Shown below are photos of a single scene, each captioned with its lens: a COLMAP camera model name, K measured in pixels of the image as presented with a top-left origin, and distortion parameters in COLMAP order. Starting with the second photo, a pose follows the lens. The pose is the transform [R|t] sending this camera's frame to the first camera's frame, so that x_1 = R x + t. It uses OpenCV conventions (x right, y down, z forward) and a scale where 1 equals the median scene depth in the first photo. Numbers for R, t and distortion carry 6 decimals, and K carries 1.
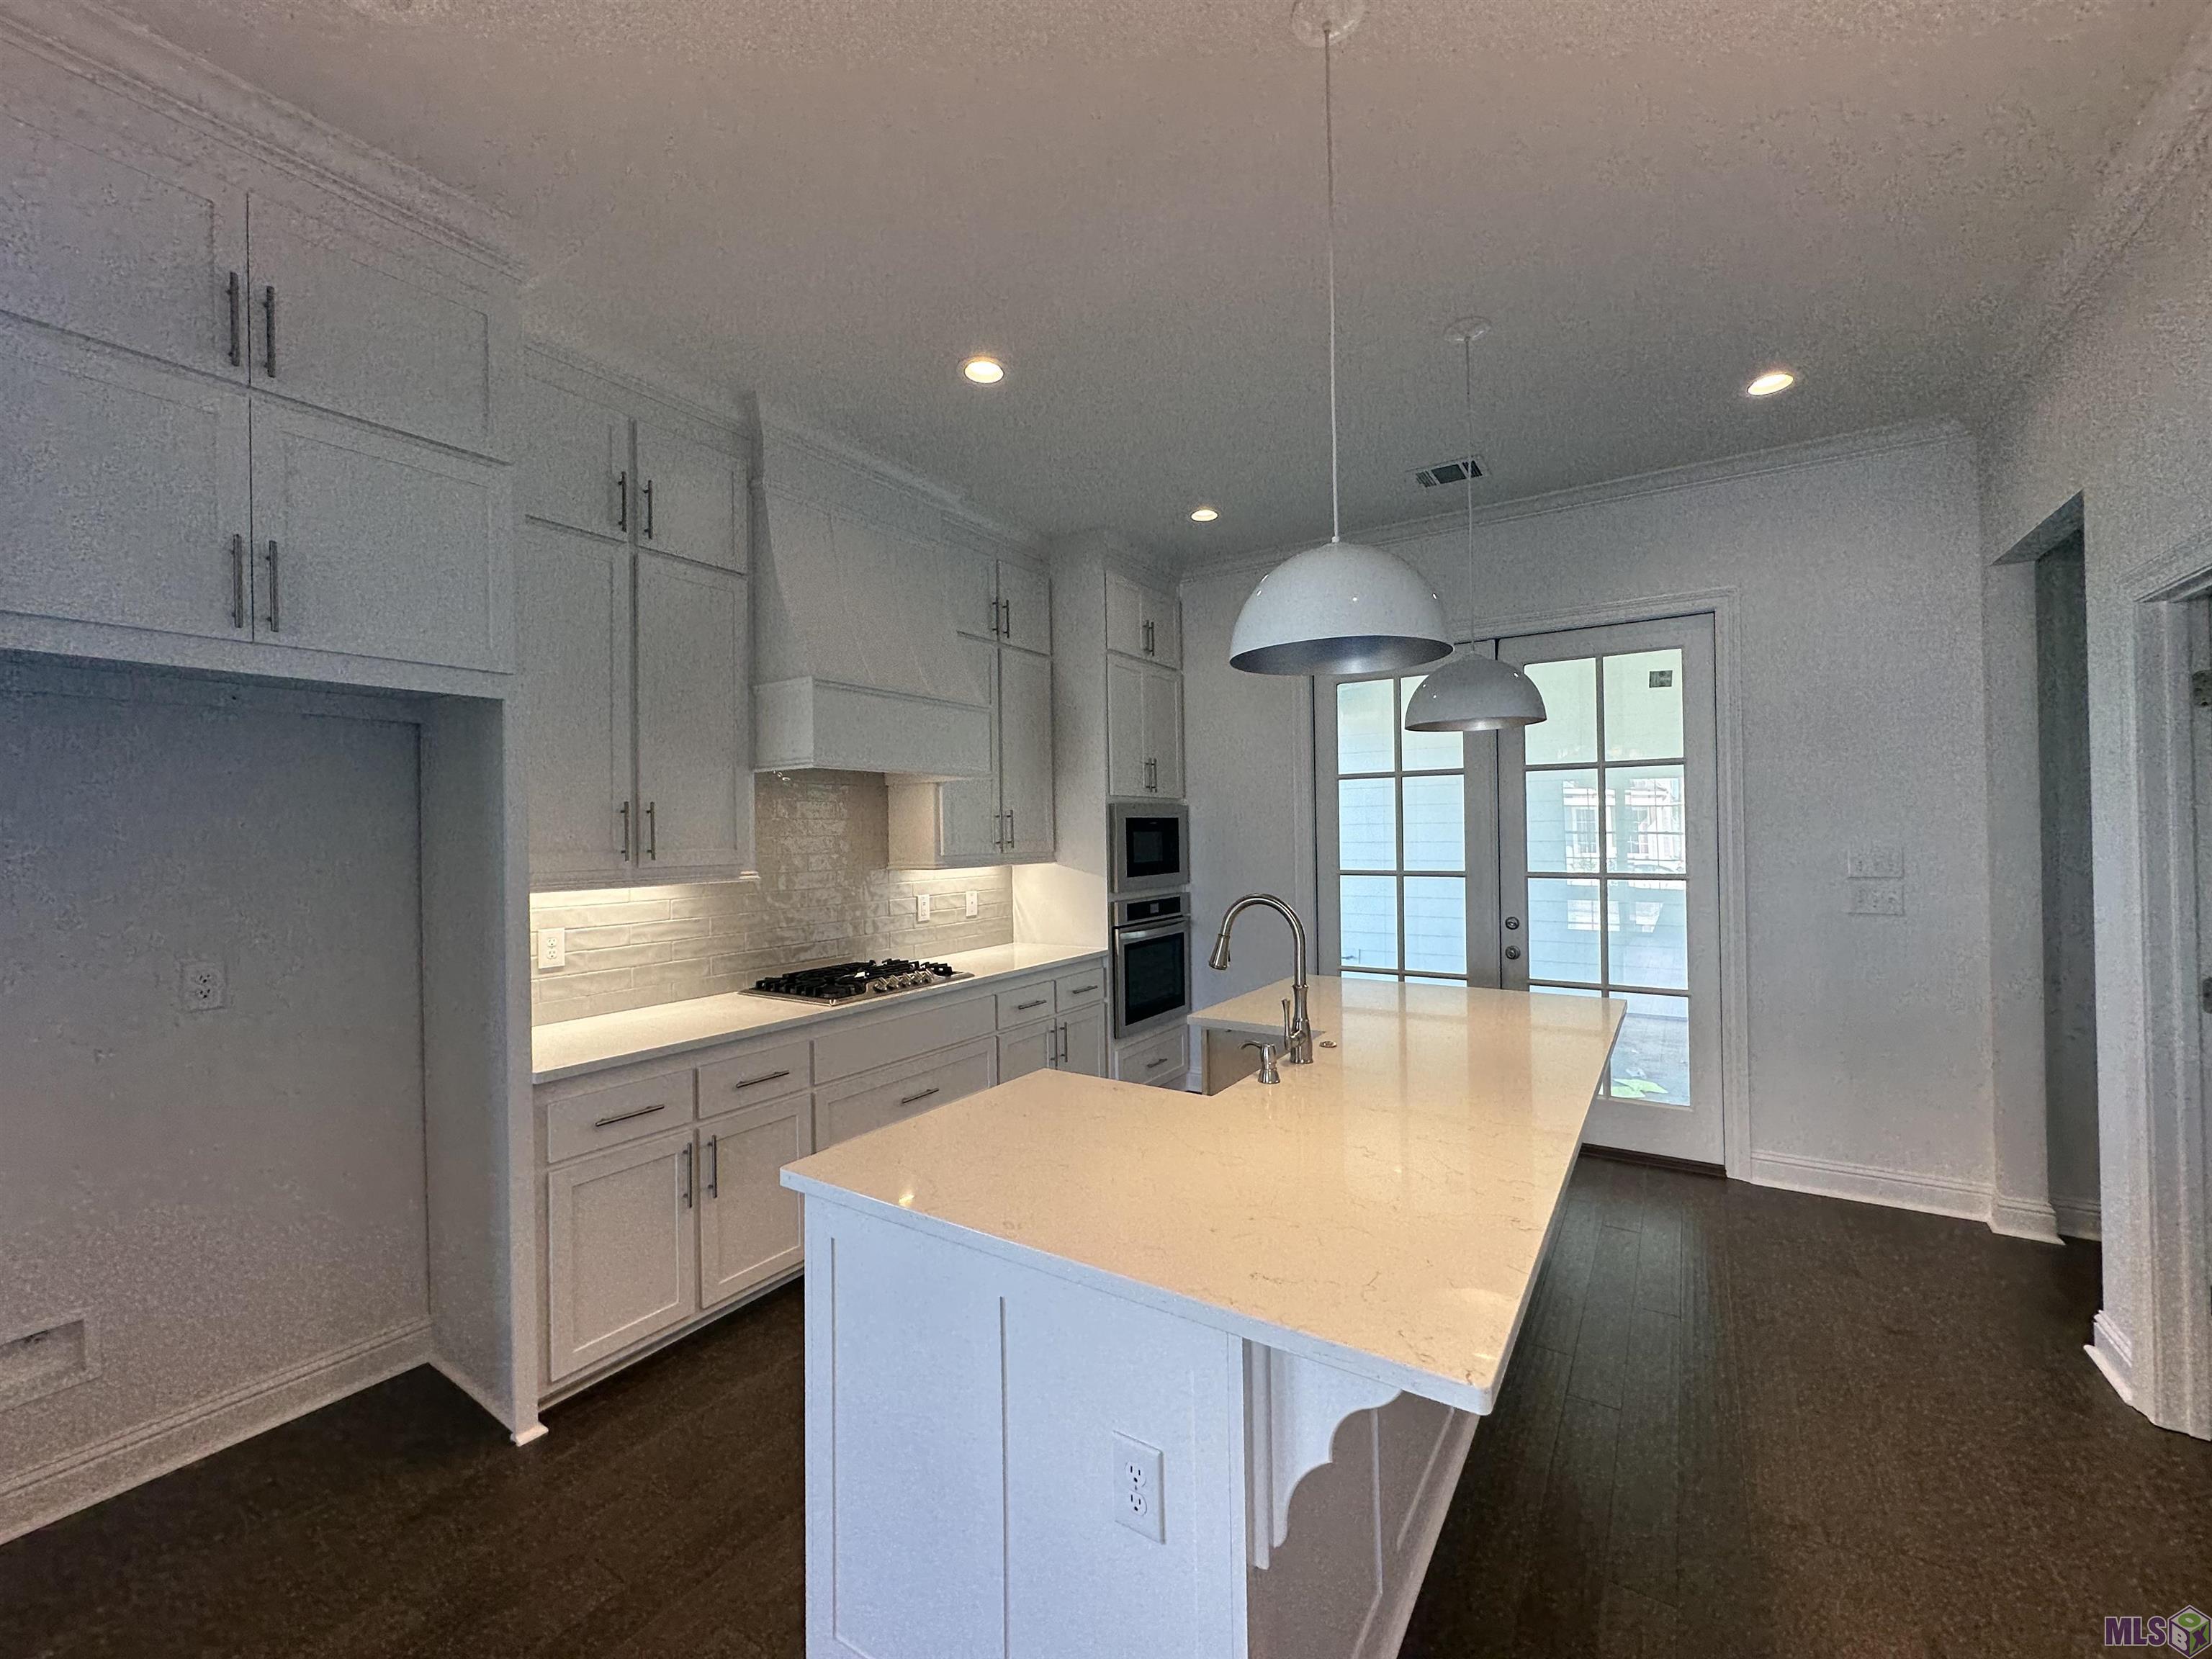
lens RADIAL K [[885.0, 0, 1106.0], [0, 885.0, 829.5], [0, 0, 1]] dist [-0.006221, -0.000129]
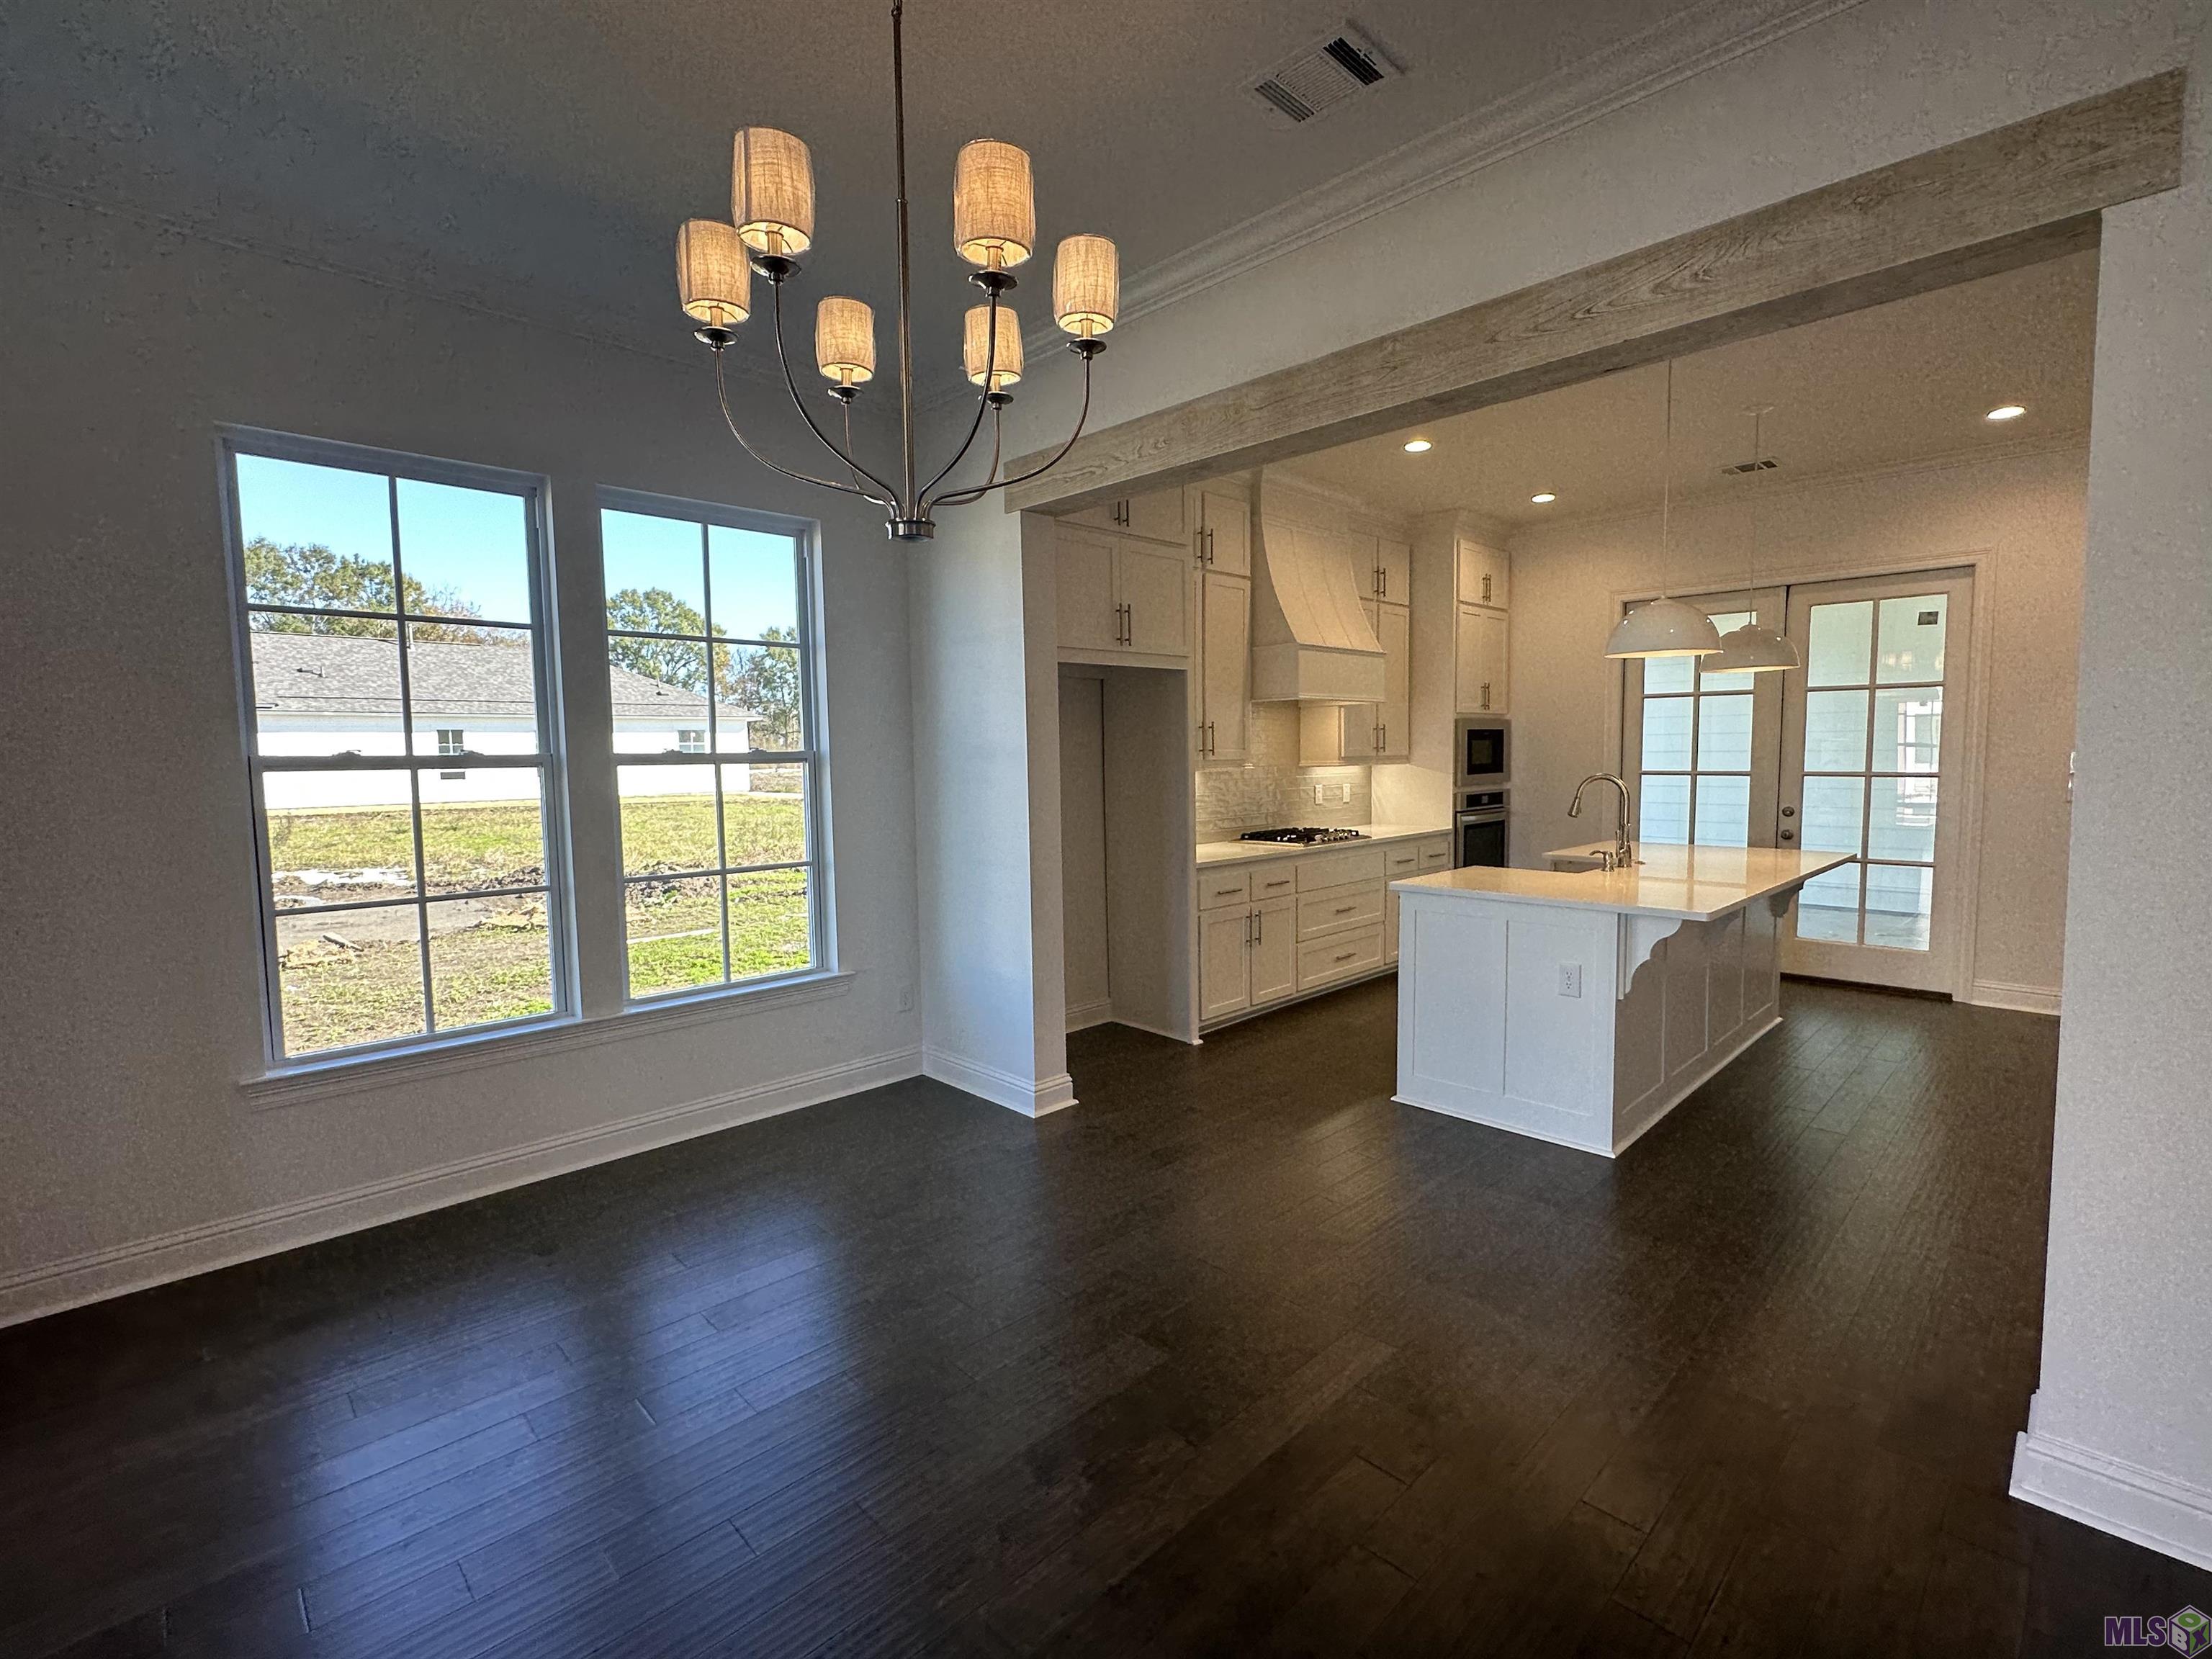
lens RADIAL K [[1011.7, 0, 1106.0], [0, 1011.7, 829.5], [0, 0, 1]] dist [-0.000345, 0.000383]
pose [[0.977642, 0.018645, -0.209449, -0.203167], [-0.000425, 0.996234, 0.086699, 0.005172], [0.210277, -0.084671, 0.973968, -0.650068]]
